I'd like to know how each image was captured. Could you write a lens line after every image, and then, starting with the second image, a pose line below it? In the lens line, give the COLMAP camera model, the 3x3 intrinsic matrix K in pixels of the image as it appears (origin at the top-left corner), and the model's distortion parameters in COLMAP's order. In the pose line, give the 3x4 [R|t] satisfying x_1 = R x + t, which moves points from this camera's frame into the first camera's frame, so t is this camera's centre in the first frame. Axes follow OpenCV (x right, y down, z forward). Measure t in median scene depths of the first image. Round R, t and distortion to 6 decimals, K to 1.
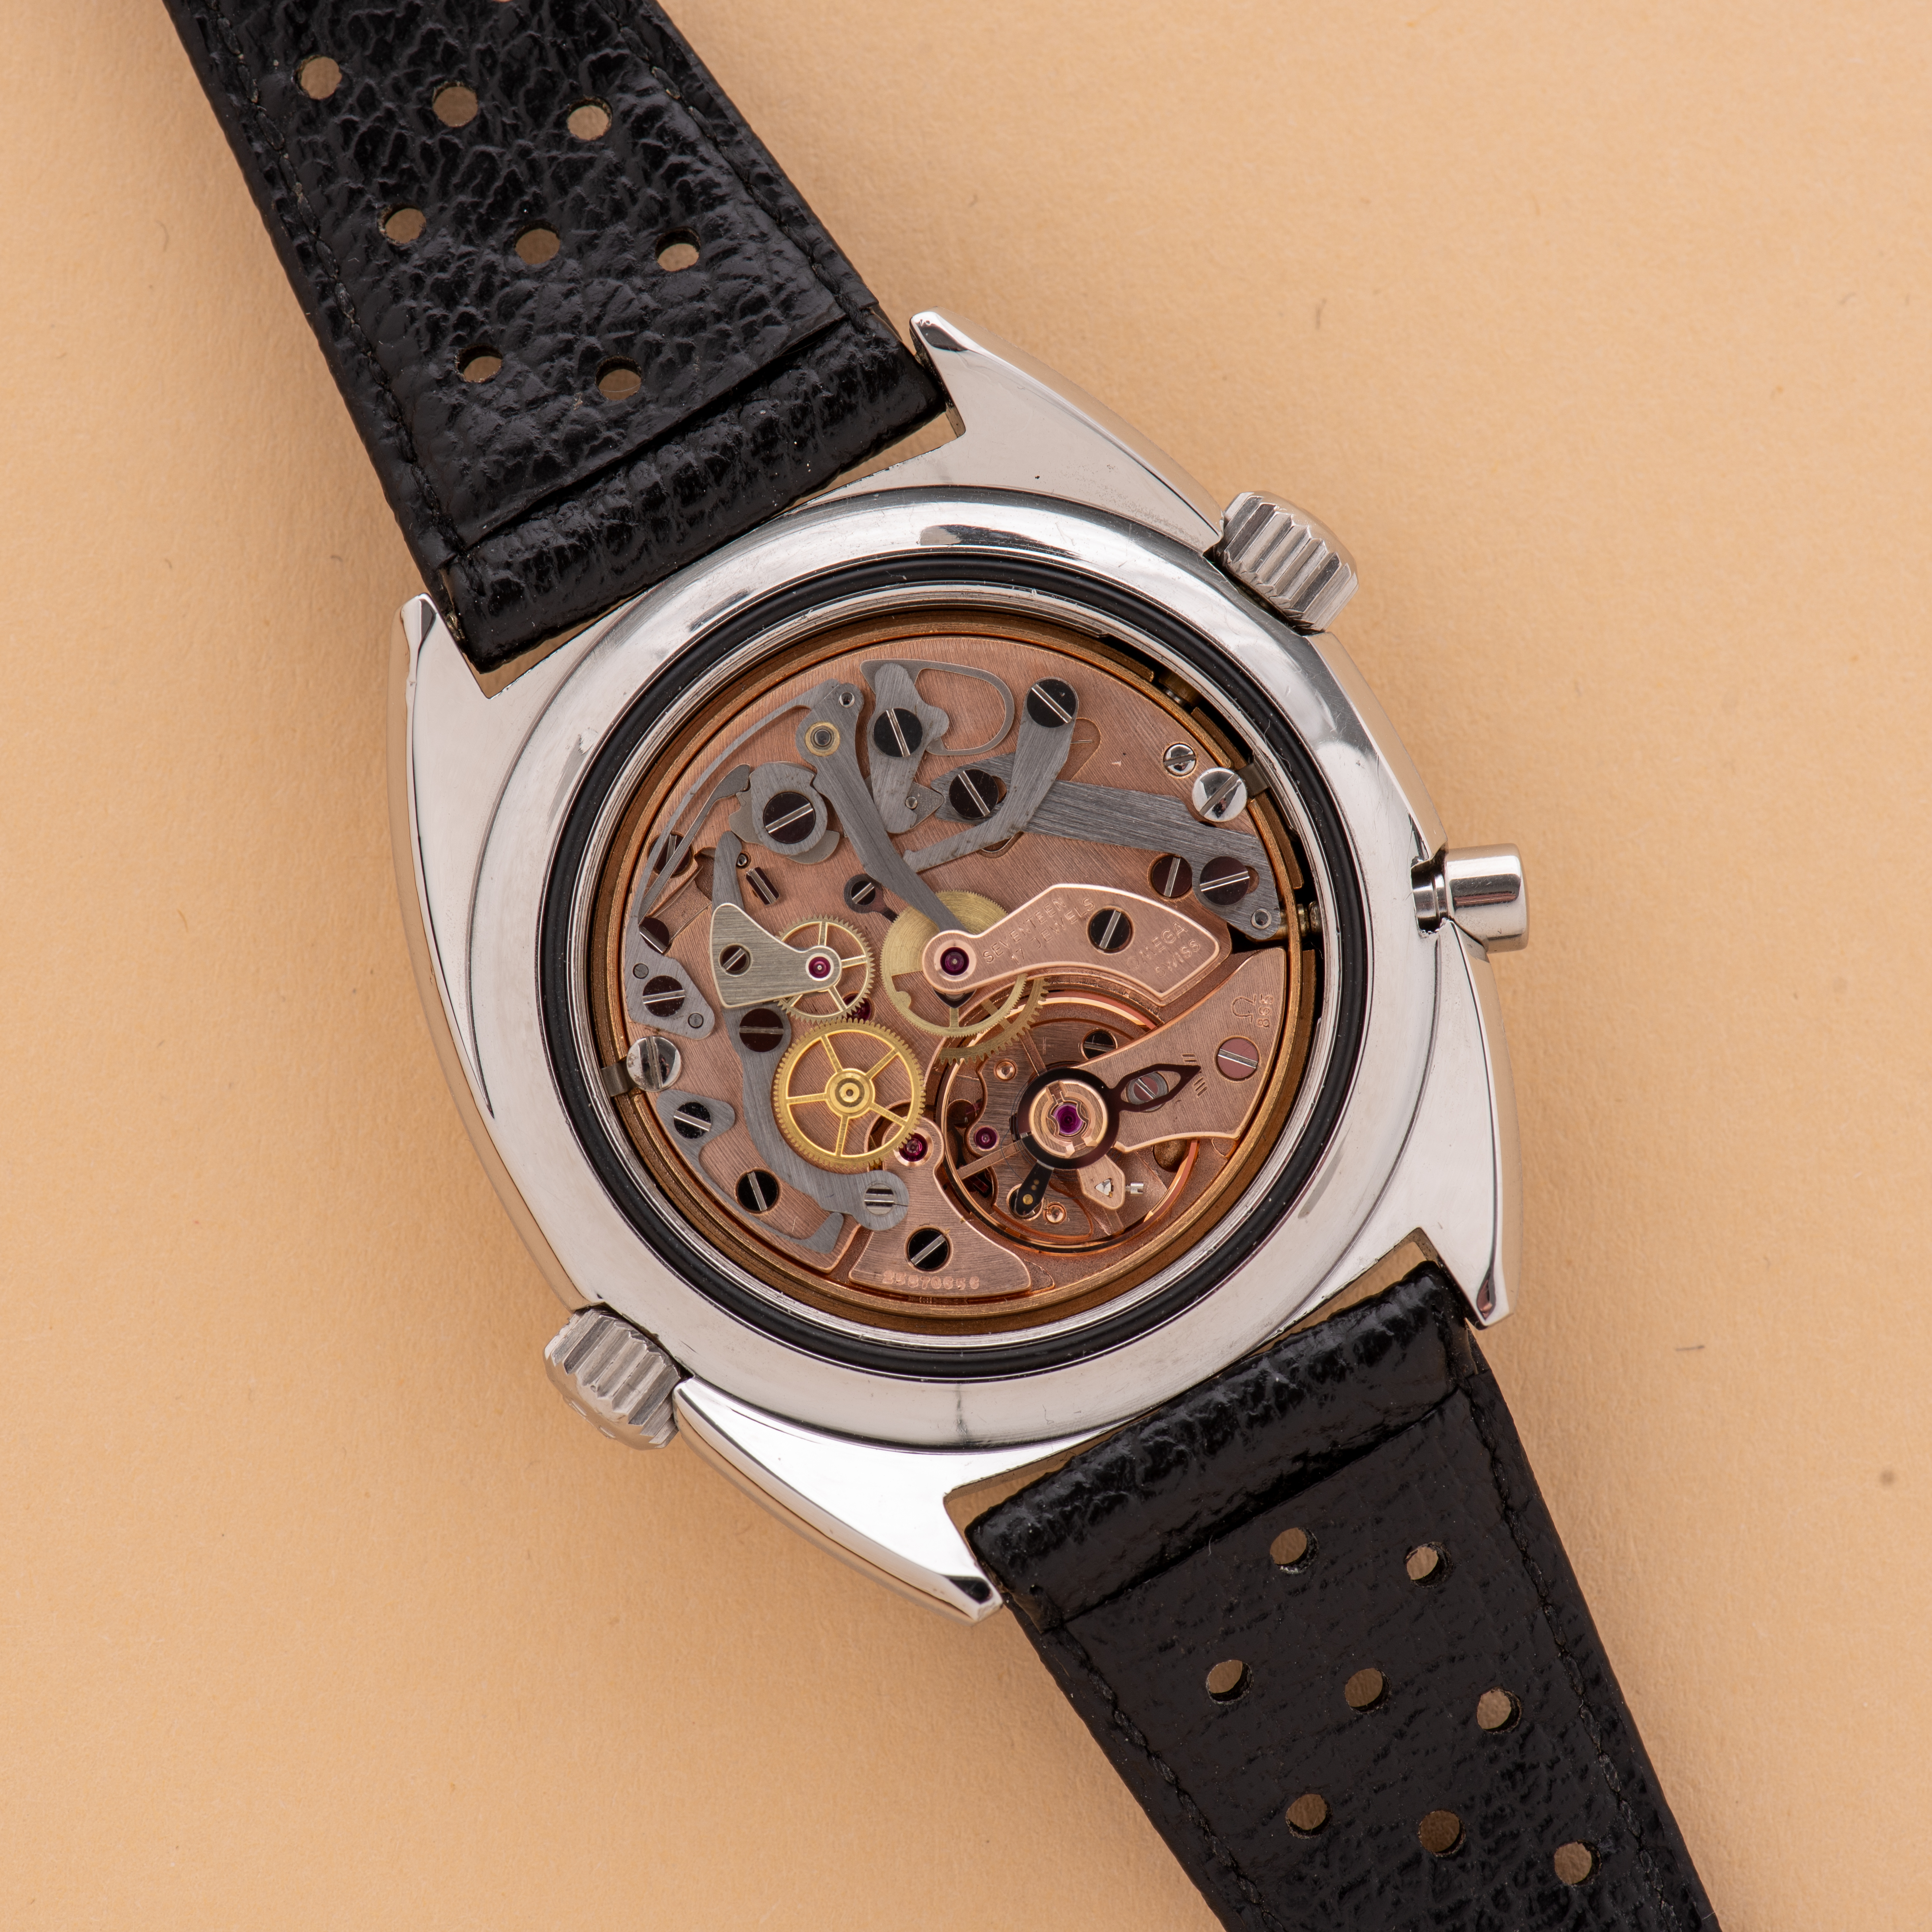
lens RADIAL K [[13858.4, 0, 973.3], [0, 13858.4, 975.0], [0, 0, 1]] dist [0.261992, 0.000000]
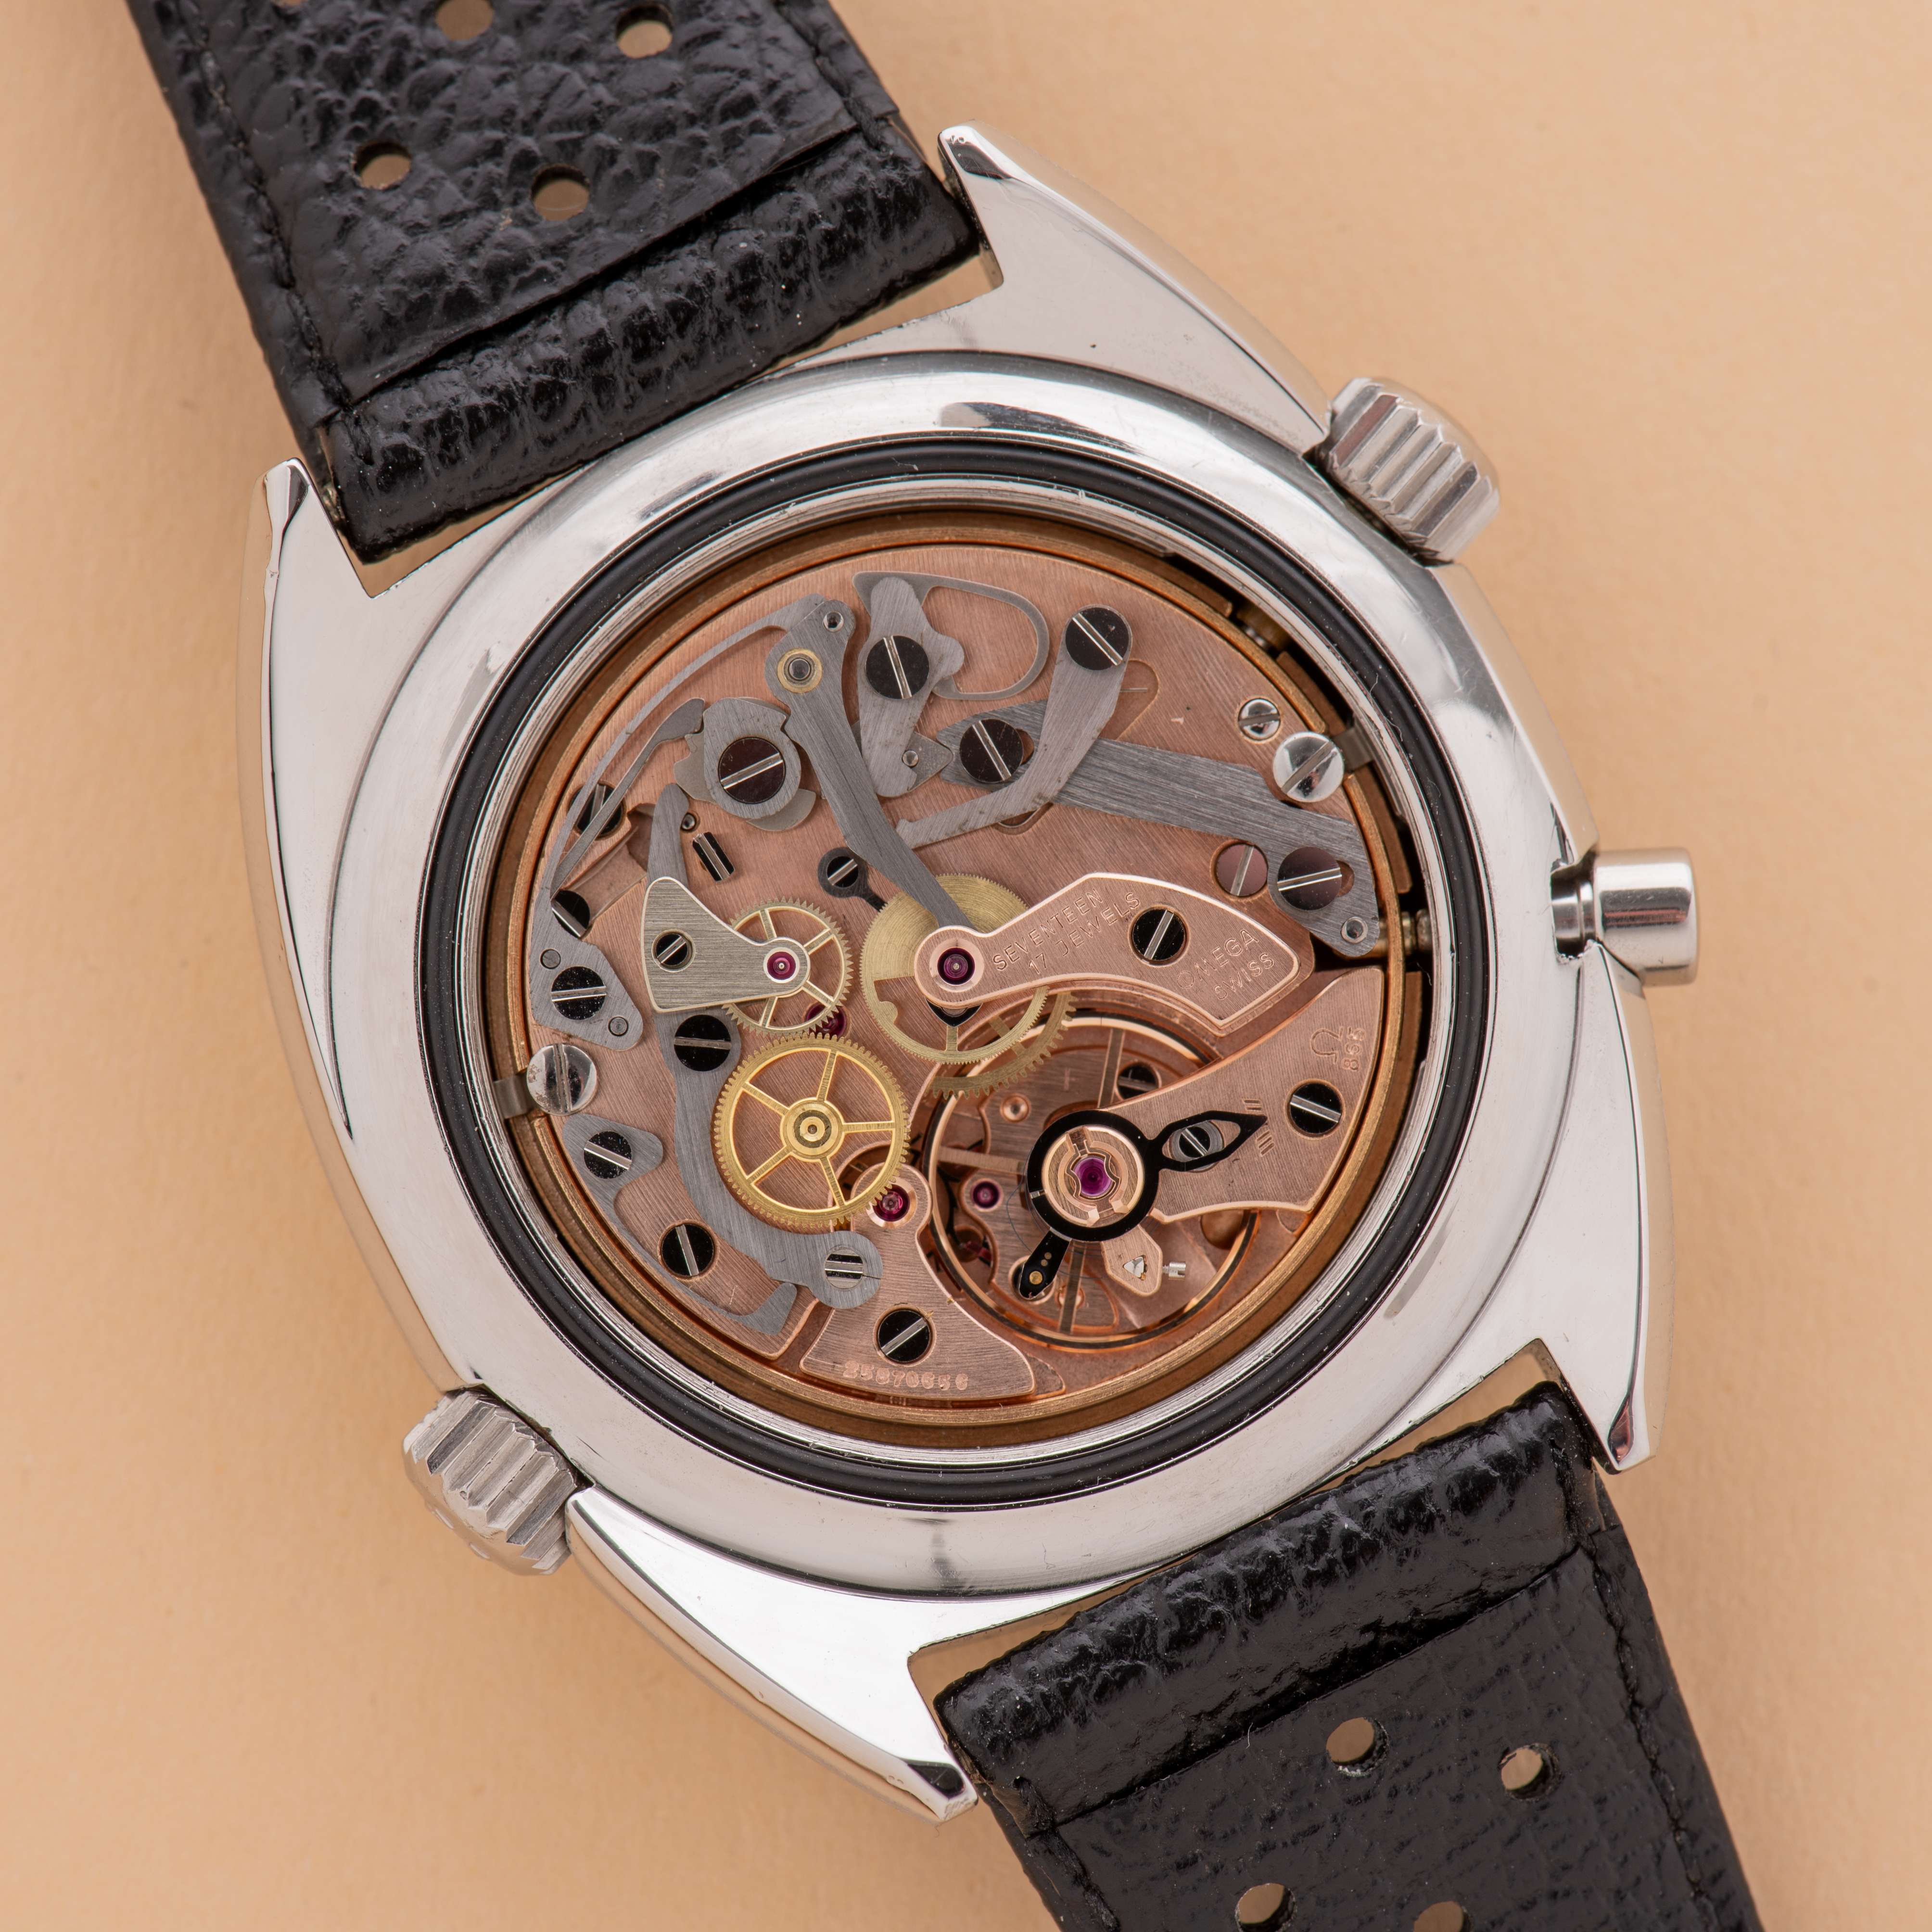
lens RADIAL K [[13858.4, 0, 962.6], [0, 13858.4, 955.1], [0, 0, 1]] dist [0.261992, 0.000000]
pose [[0.998815, 0.048236, -0.006481, 0.003996], [-0.048131, 0.998722, 0.015435, -0.013551], [0.007217, -0.015105, 0.999860, 0.225092]]
